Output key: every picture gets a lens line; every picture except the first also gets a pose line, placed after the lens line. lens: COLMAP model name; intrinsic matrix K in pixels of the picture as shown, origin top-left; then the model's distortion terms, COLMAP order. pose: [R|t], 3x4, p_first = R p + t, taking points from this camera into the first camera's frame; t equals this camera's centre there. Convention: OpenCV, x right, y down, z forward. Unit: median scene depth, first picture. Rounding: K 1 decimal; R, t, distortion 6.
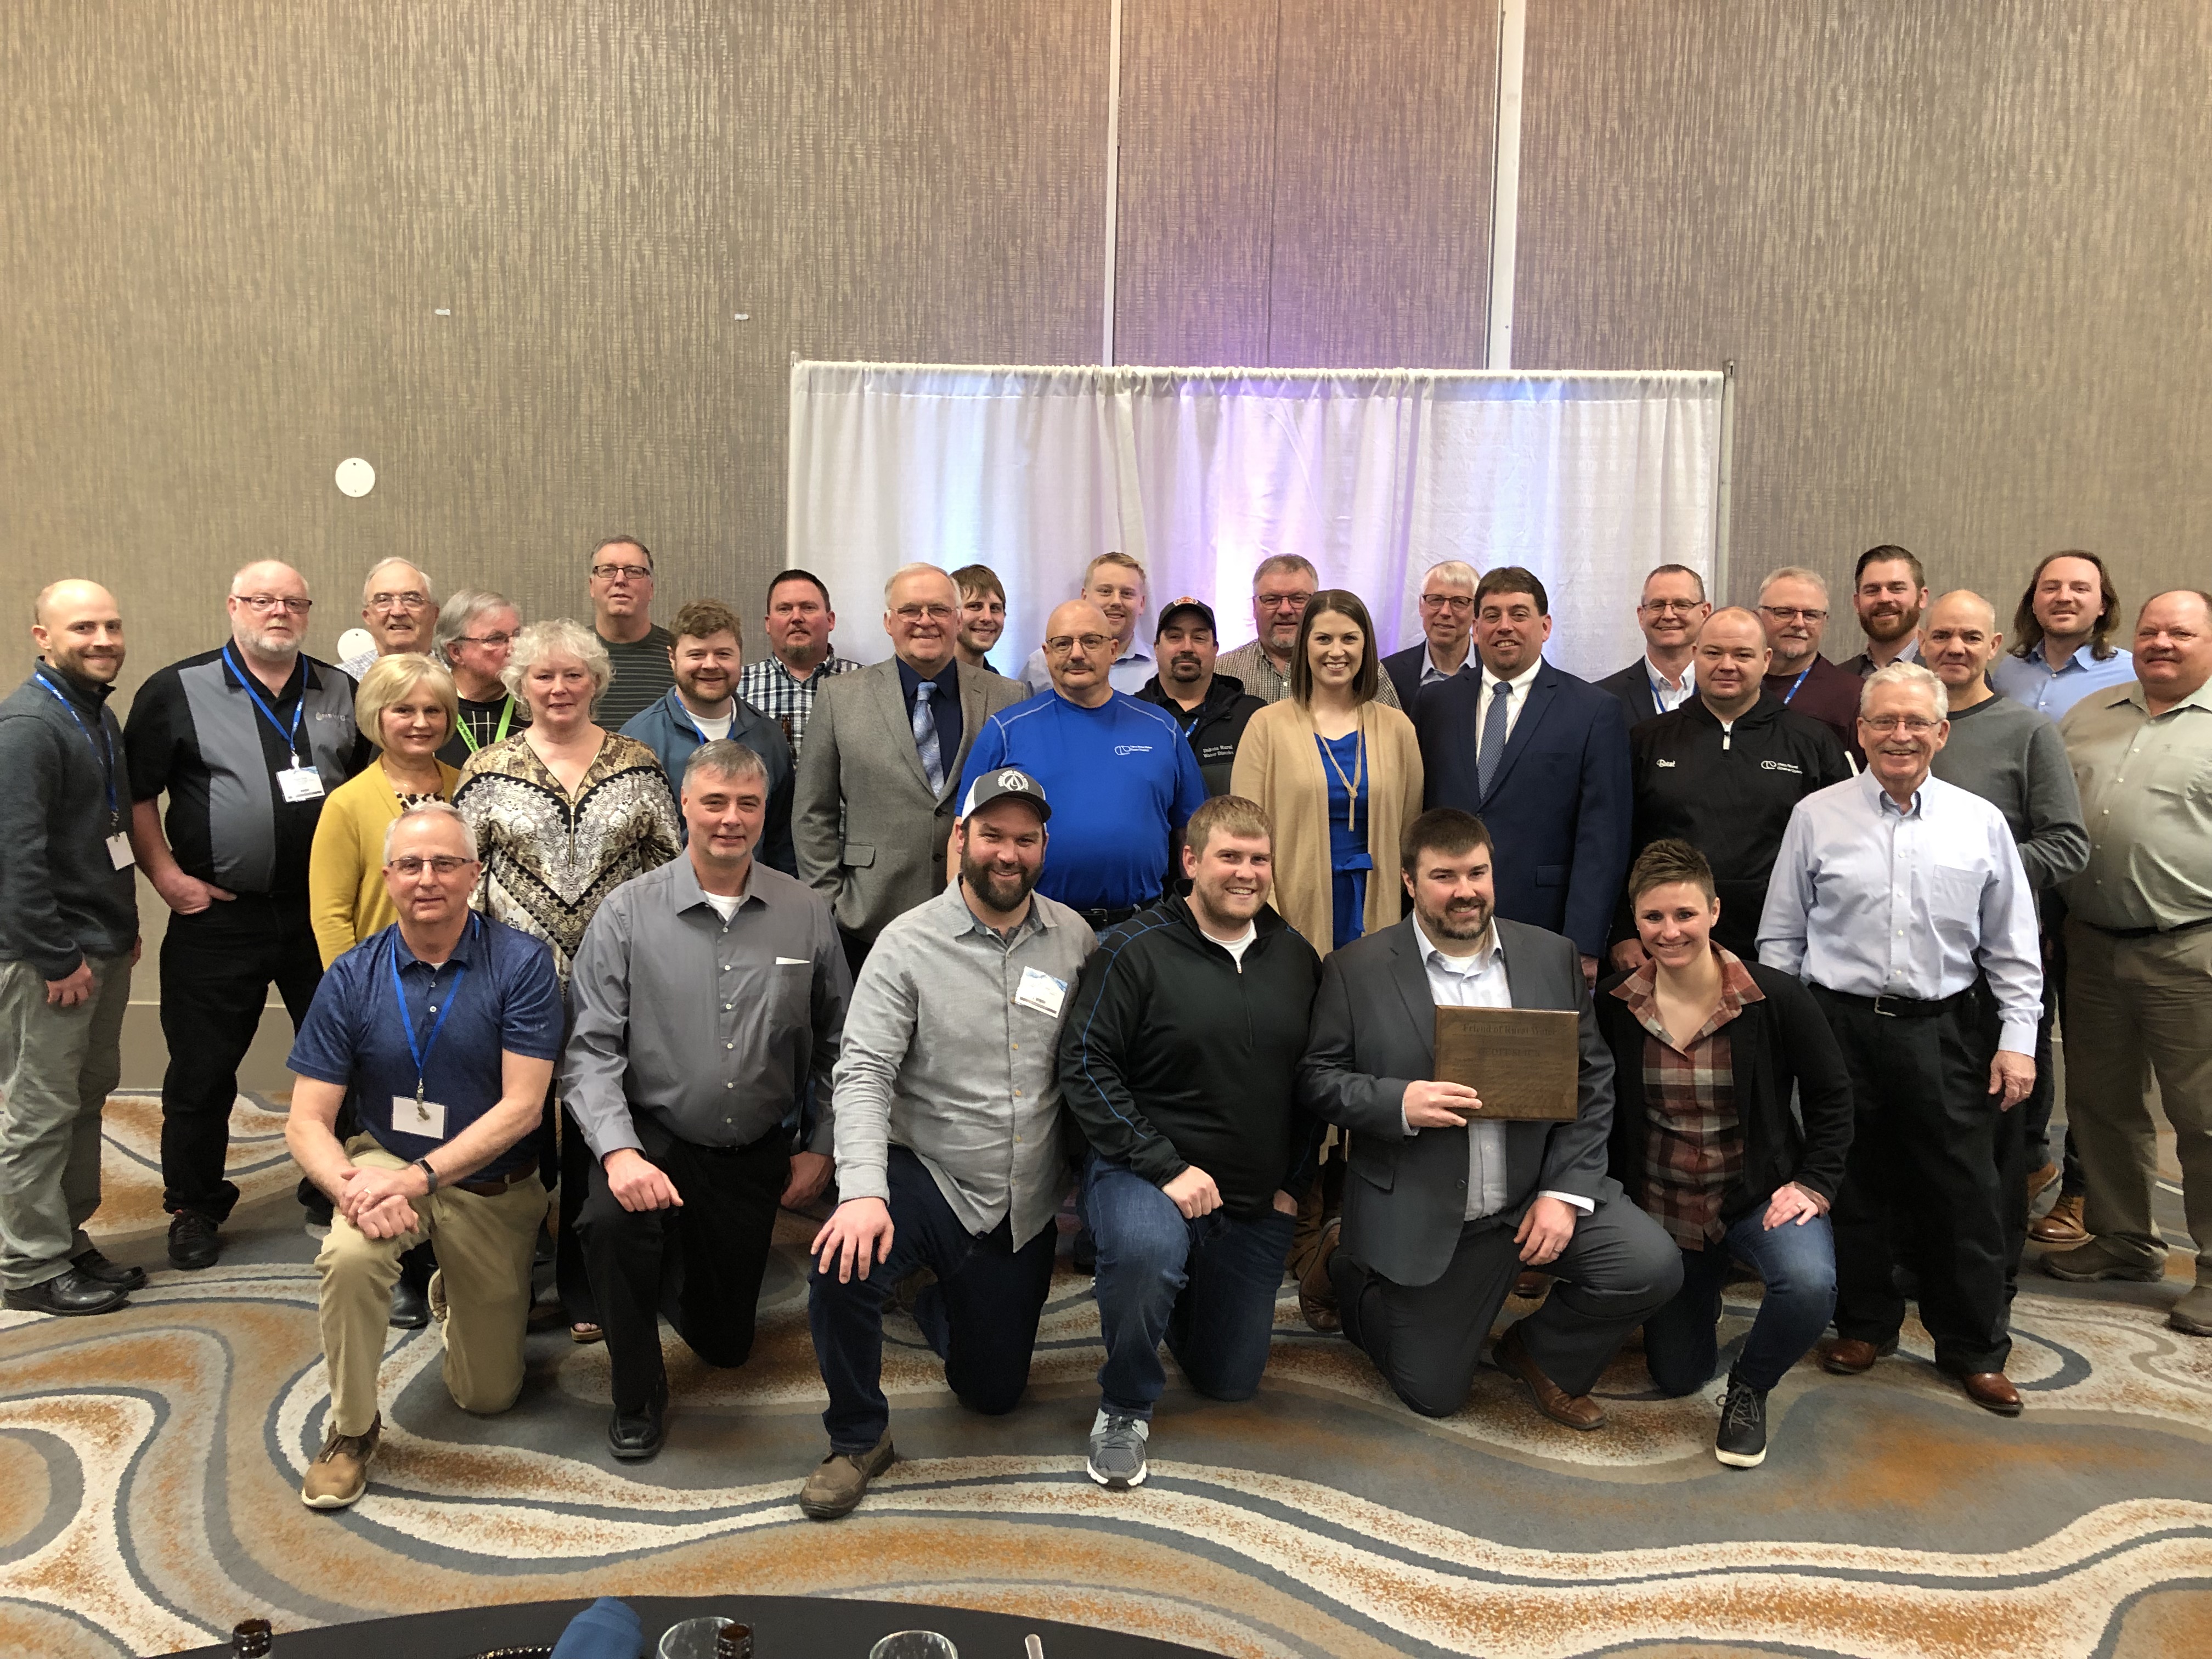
lens RADIAL K [[1799.7, 0, 1116.2], [0, 1799.7, 828.1], [0, 0, 1]] dist [0.014557, -0.015191]
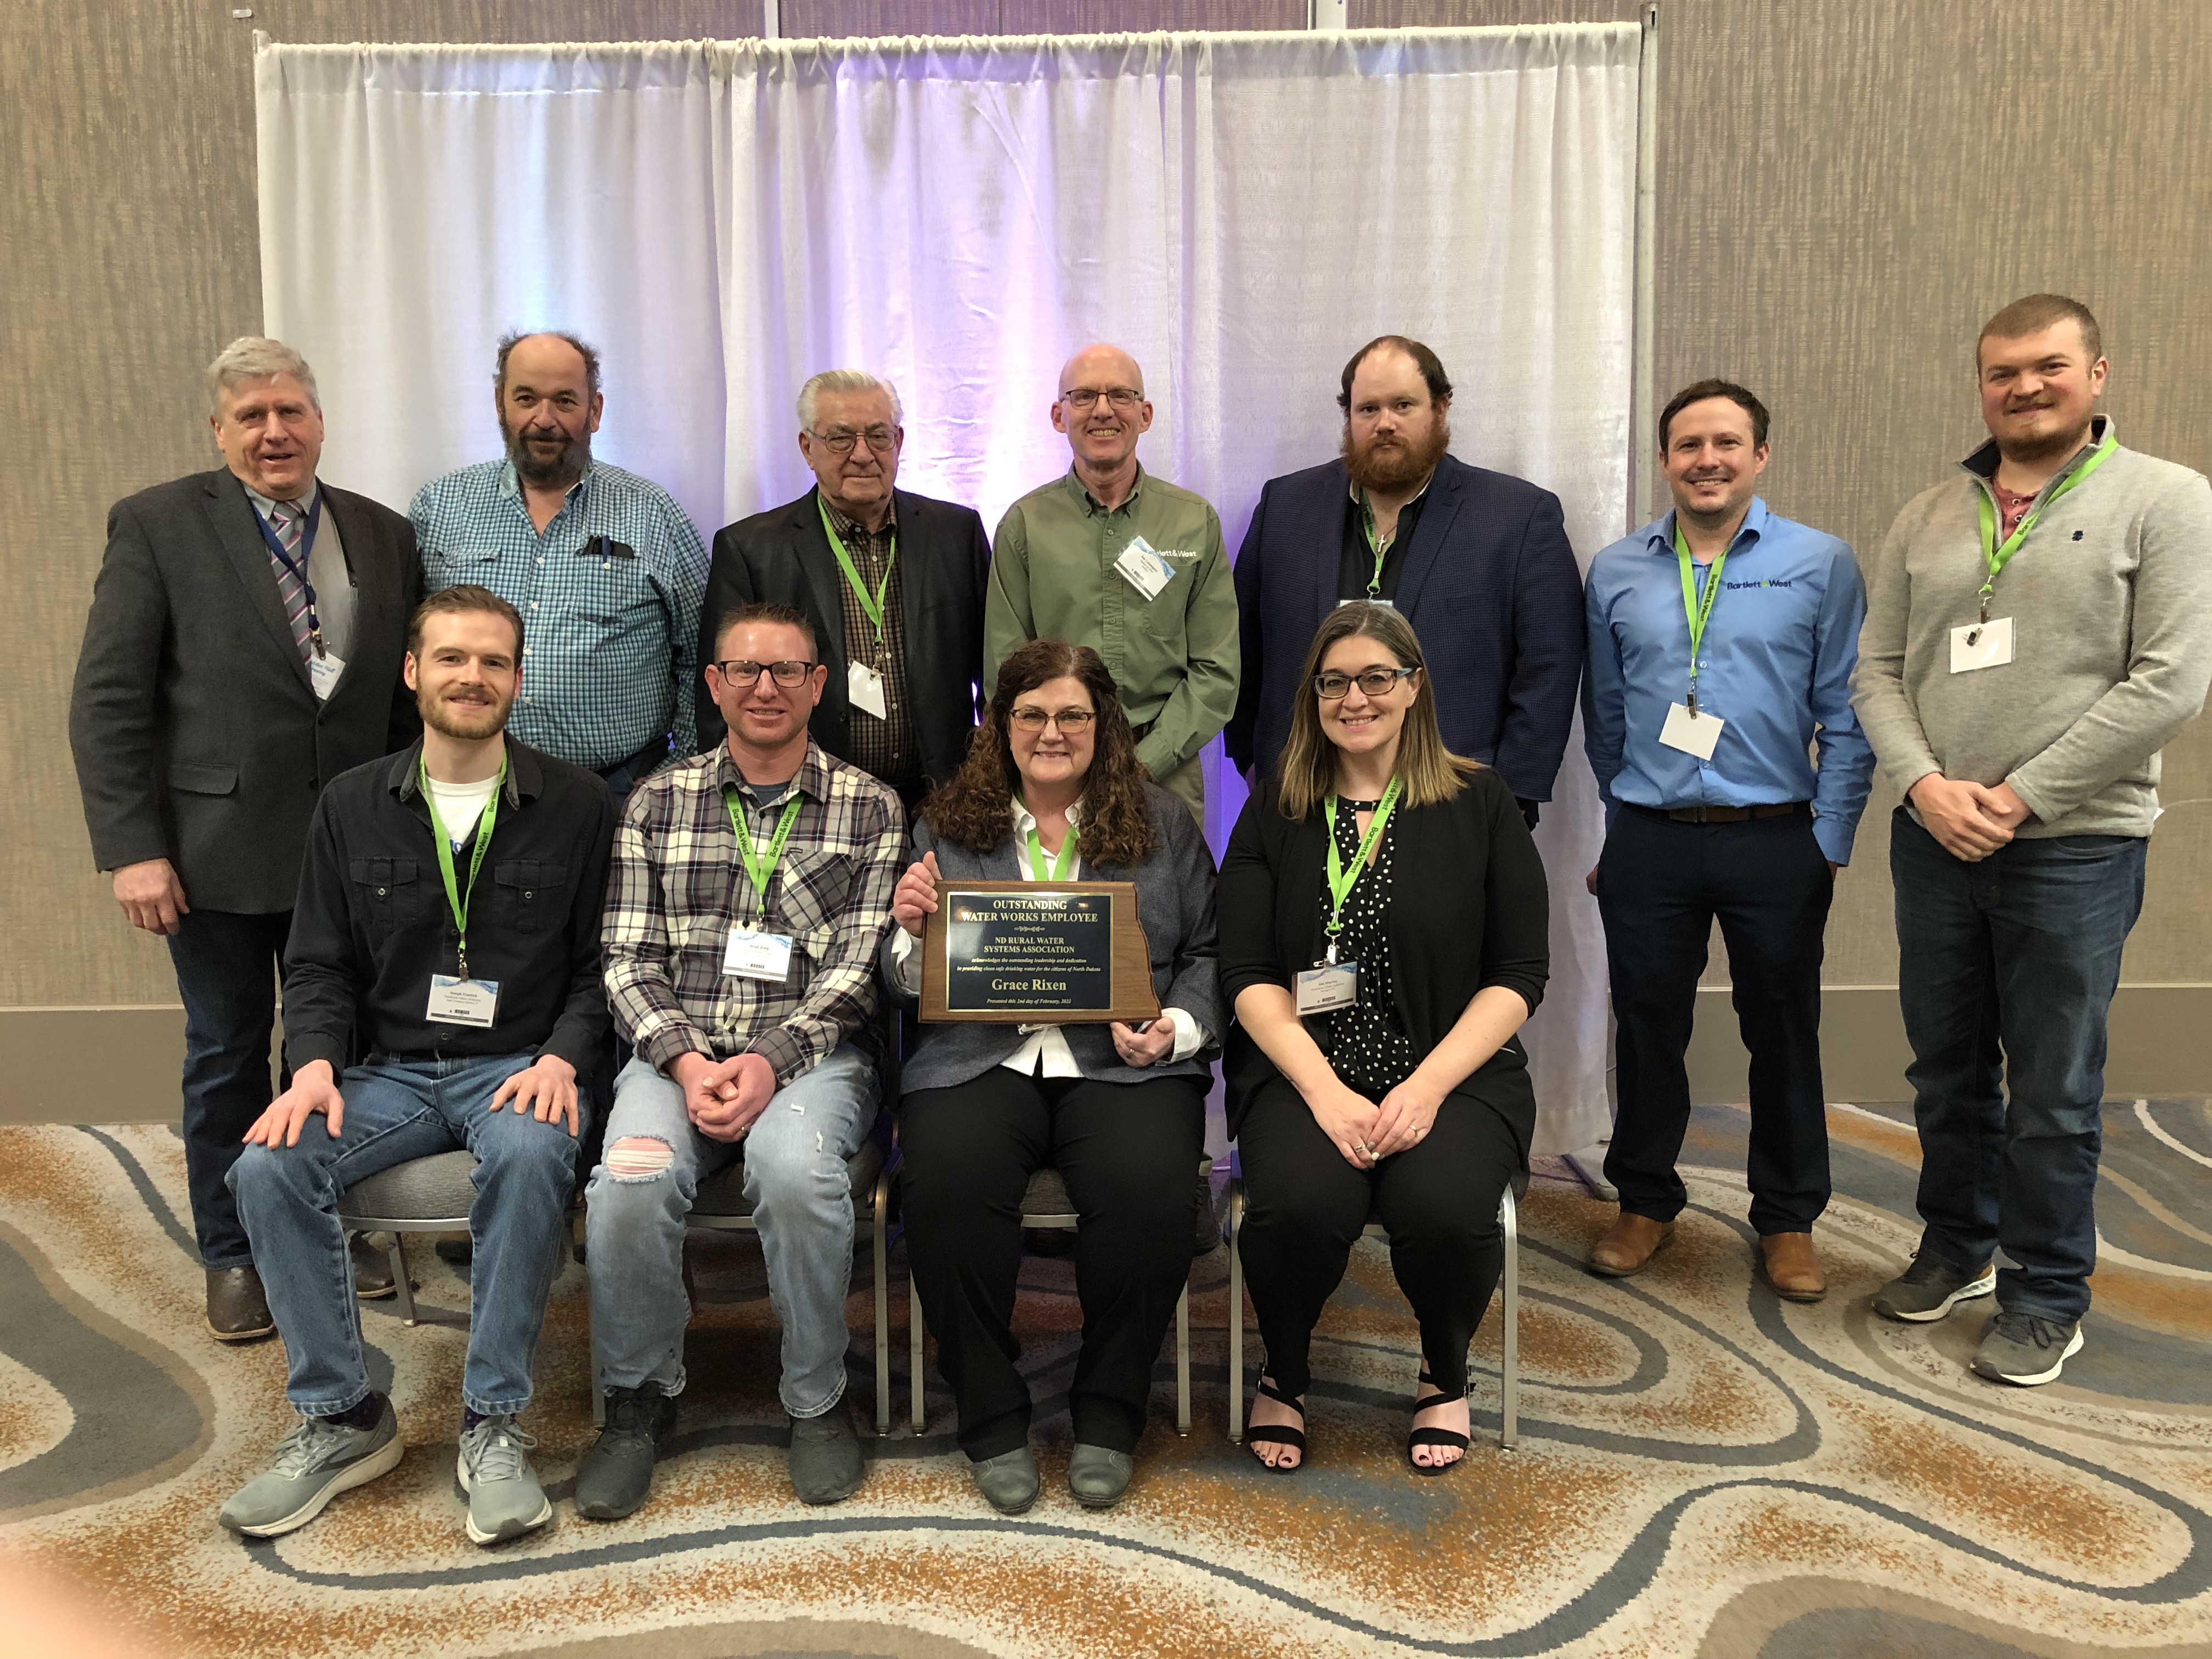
lens RADIAL K [[1799.7, 0, 1096.2], [0, 1799.7, 830.7], [0, 0, 1]] dist [0.014557, -0.015191]
pose [[0.999455, -0.030716, -0.012085, 0.132557], [0.031187, 0.998675, 0.040941, 0.017020], [0.010811, -0.041296, 0.999088, 0.309269]]
